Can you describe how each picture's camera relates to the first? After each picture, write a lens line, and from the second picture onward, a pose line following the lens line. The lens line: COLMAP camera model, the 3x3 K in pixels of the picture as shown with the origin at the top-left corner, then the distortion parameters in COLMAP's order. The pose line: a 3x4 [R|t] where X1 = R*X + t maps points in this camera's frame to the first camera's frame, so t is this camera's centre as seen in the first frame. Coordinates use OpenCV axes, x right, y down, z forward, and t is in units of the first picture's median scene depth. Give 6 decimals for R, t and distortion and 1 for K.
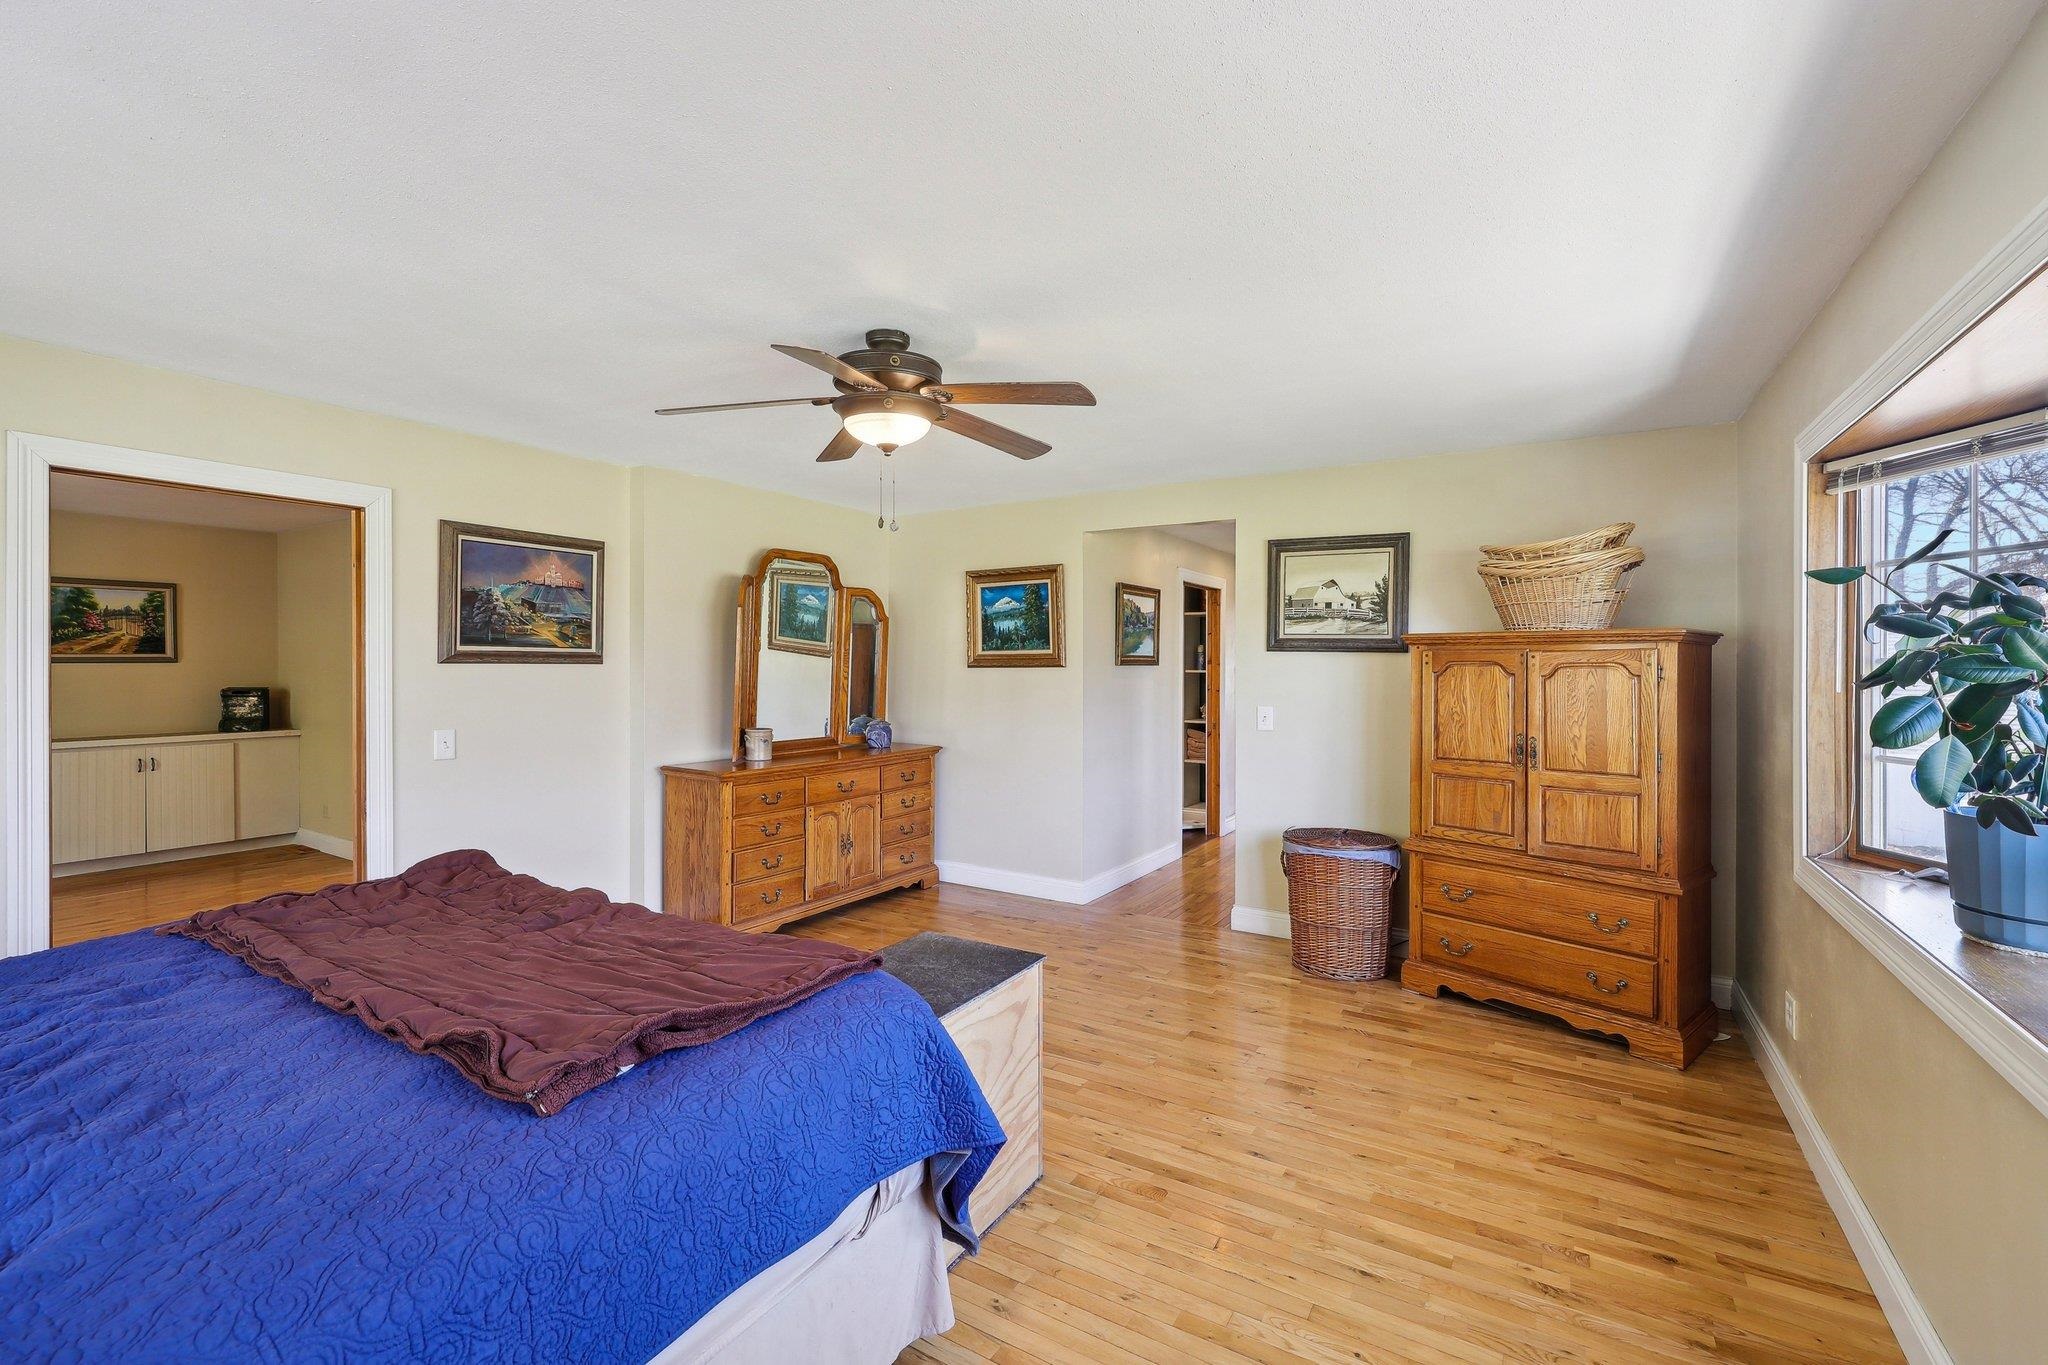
lens RADIAL K [[886.5, 0, 1022.1], [0, 886.5, 668.4], [0, 0, 1]] dist [0.001083, 0.000241]
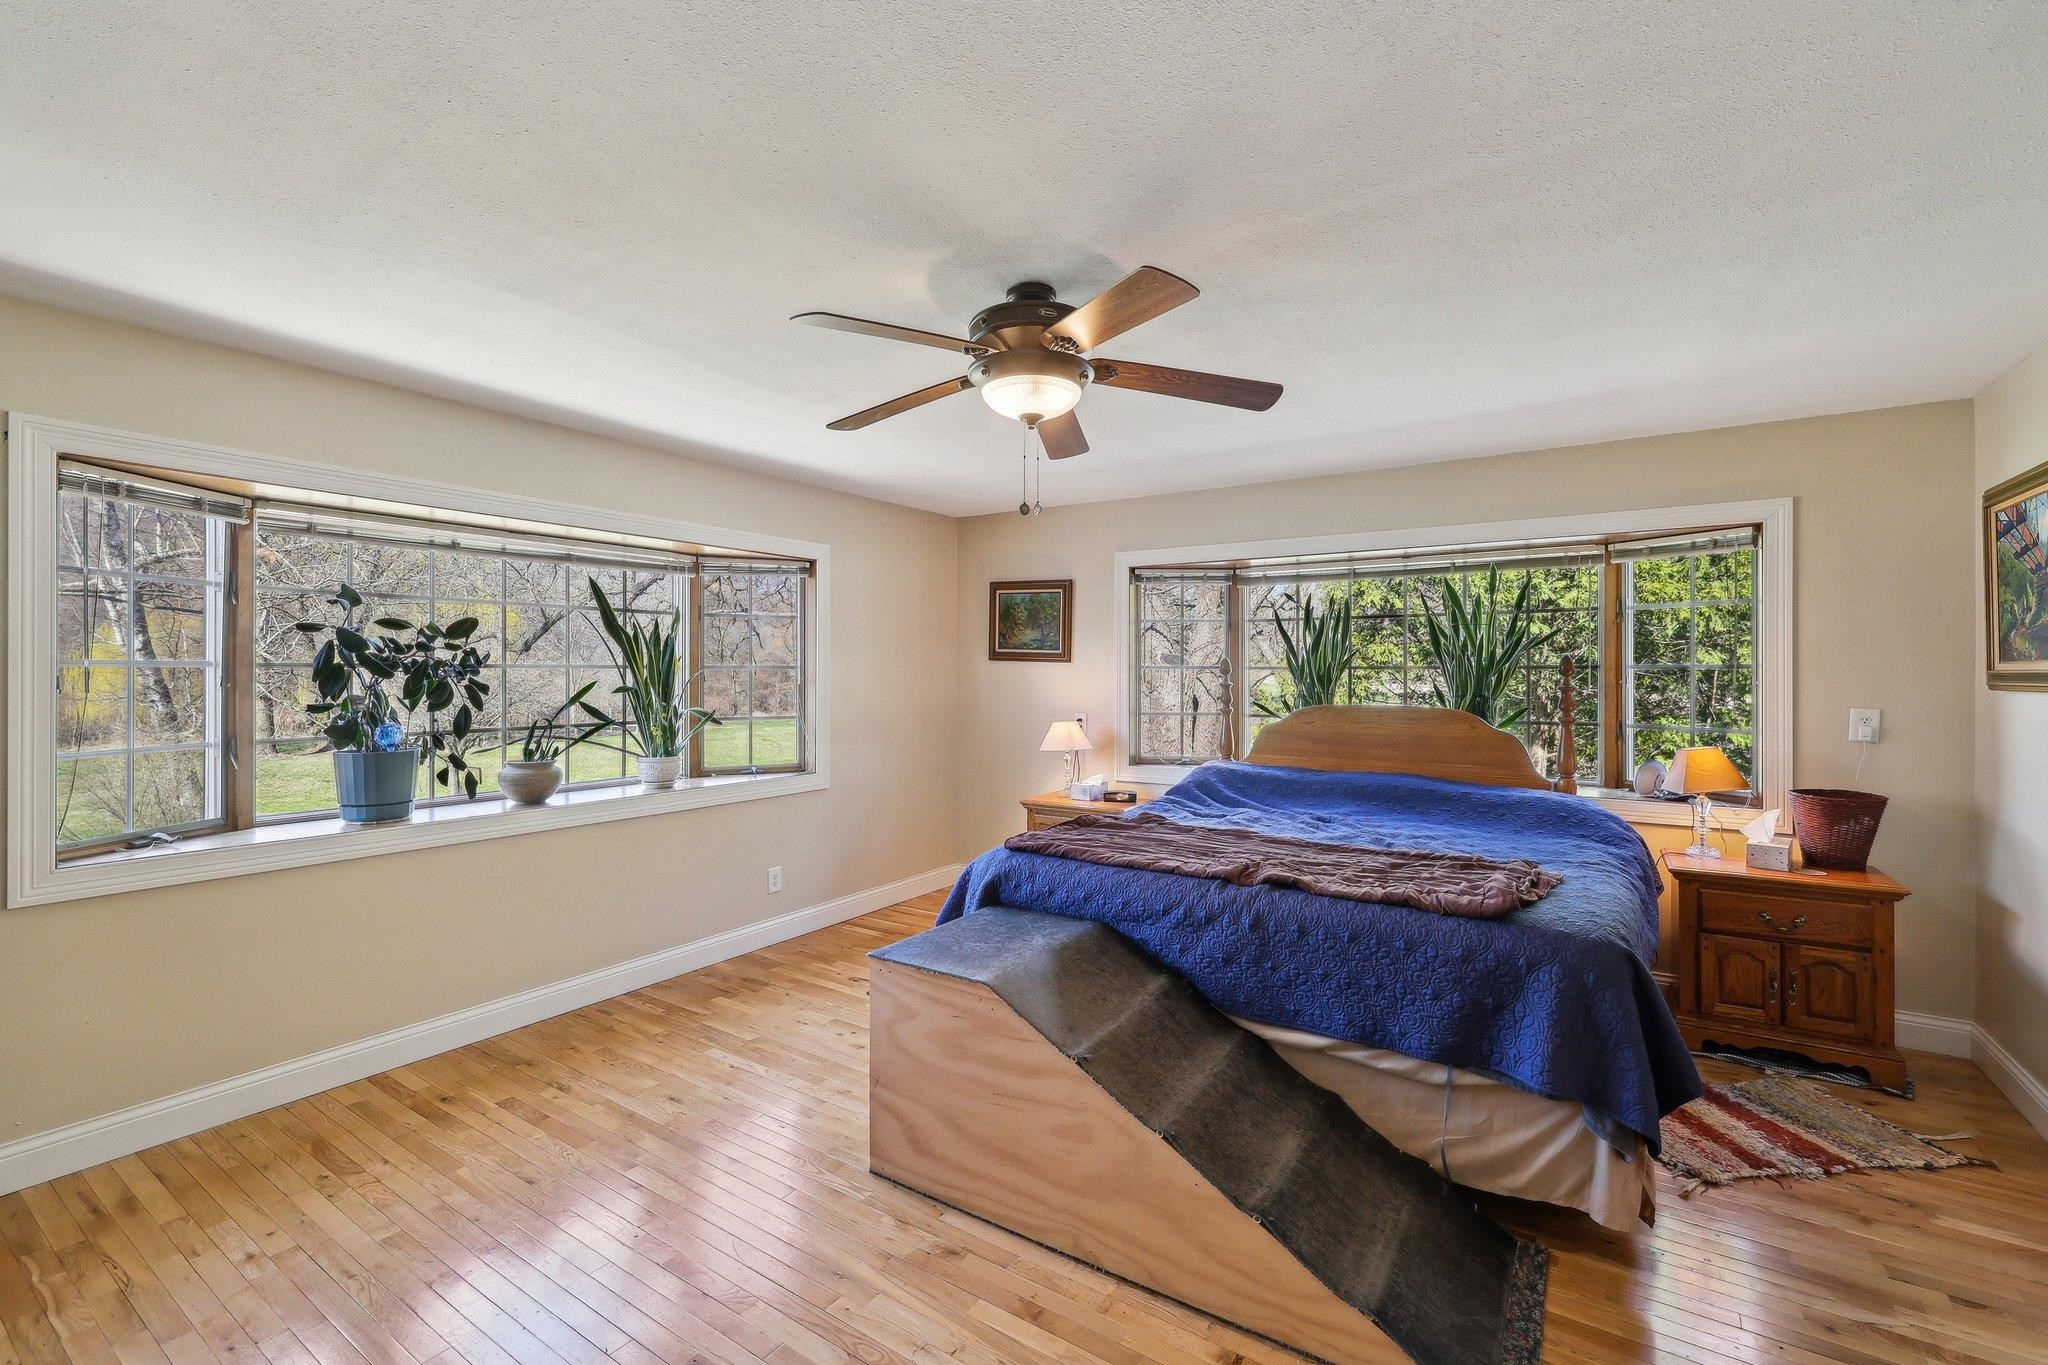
lens RADIAL K [[886.5, 0, 1009.9], [0, 886.5, 679.7], [0, 0, 1]] dist [0.001083, 0.000241]
pose [[-0.998703, -0.005614, 0.050599, -0.117892], [-0.004875, 0.999880, 0.014723, -0.005051], [-0.050675, 0.014457, -0.998611, 1.285564]]
